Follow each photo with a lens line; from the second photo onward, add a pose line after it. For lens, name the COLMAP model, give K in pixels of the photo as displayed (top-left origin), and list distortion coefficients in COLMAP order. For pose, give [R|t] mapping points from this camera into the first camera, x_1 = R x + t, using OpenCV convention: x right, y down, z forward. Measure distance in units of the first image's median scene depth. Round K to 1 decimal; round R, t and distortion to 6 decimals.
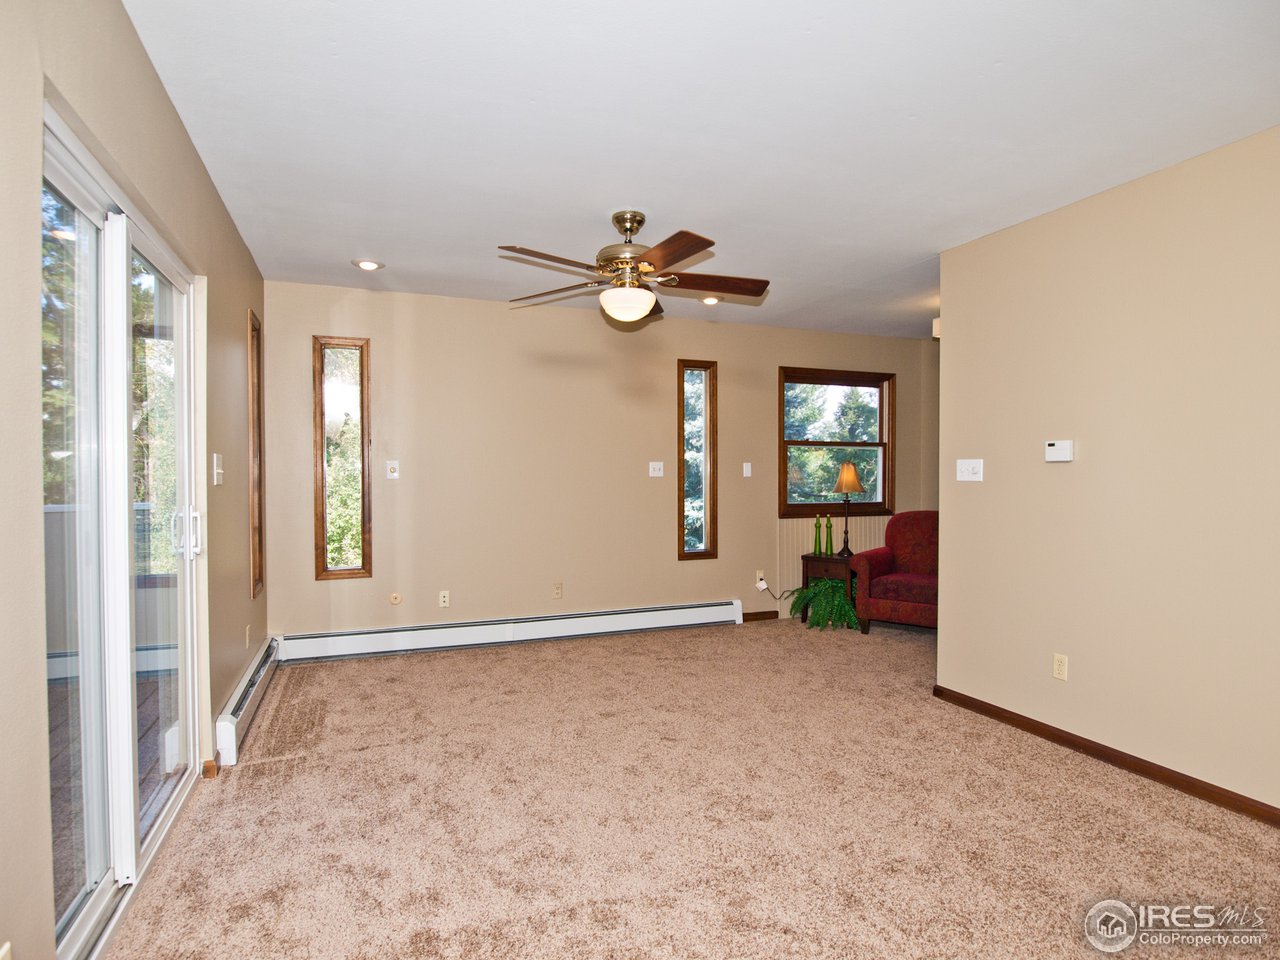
lens RADIAL K [[690.8, 0, 640.0], [0, 690.8, 480.0], [0, 0, 1]] dist [0.000707, 0.000744]
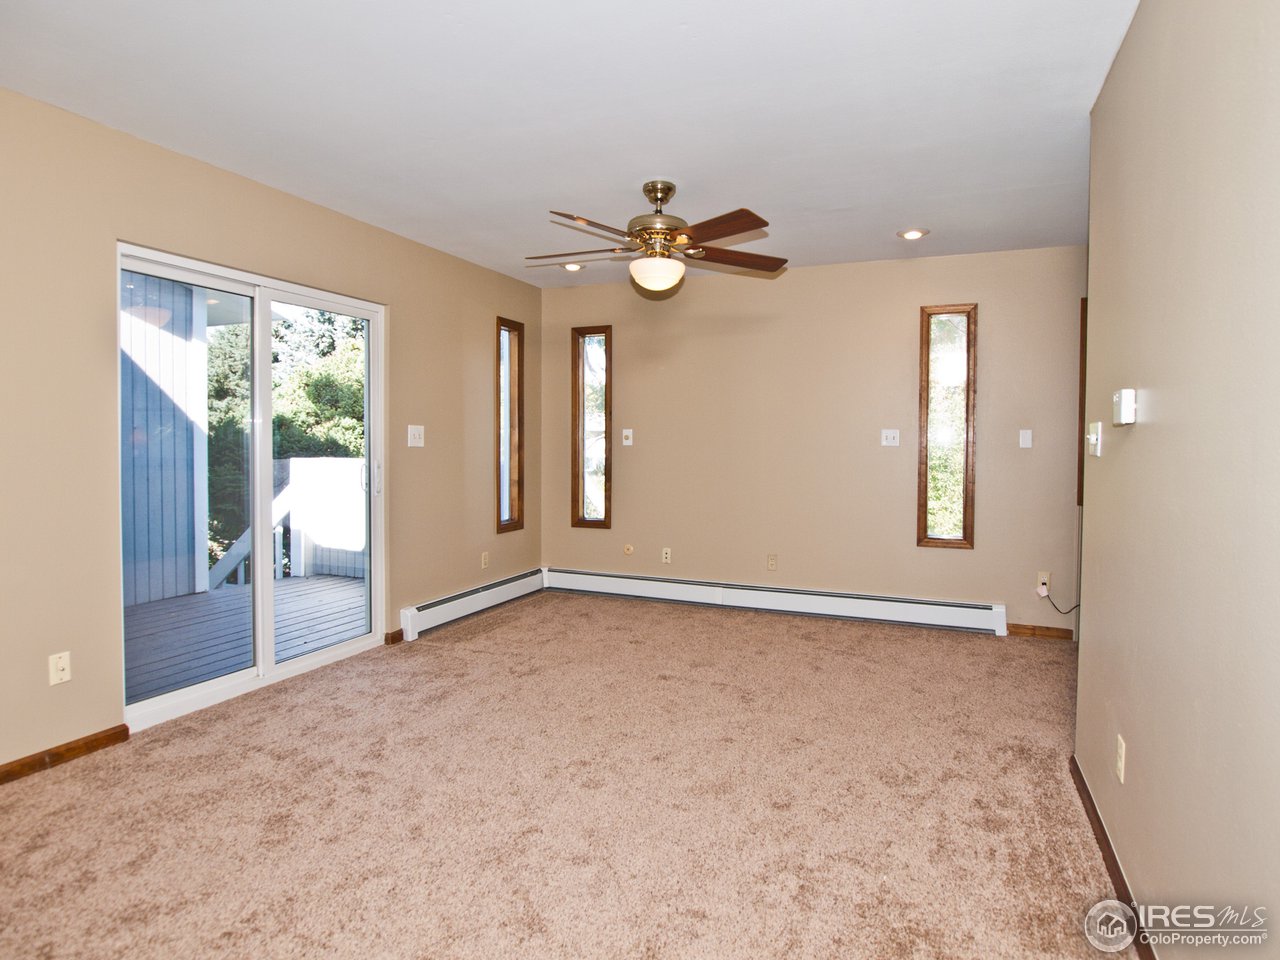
lens RADIAL K [[717.9, 0, 644.7], [0, 717.9, 452.8], [0, 0, 1]] dist [0.000062, 0.000188]
pose [[0.713872, 0.016039, -0.700093, 0.708730], [-0.012553, 0.999870, 0.010106, -0.002407], [0.700164, 0.001574, 0.713980, 0.235728]]
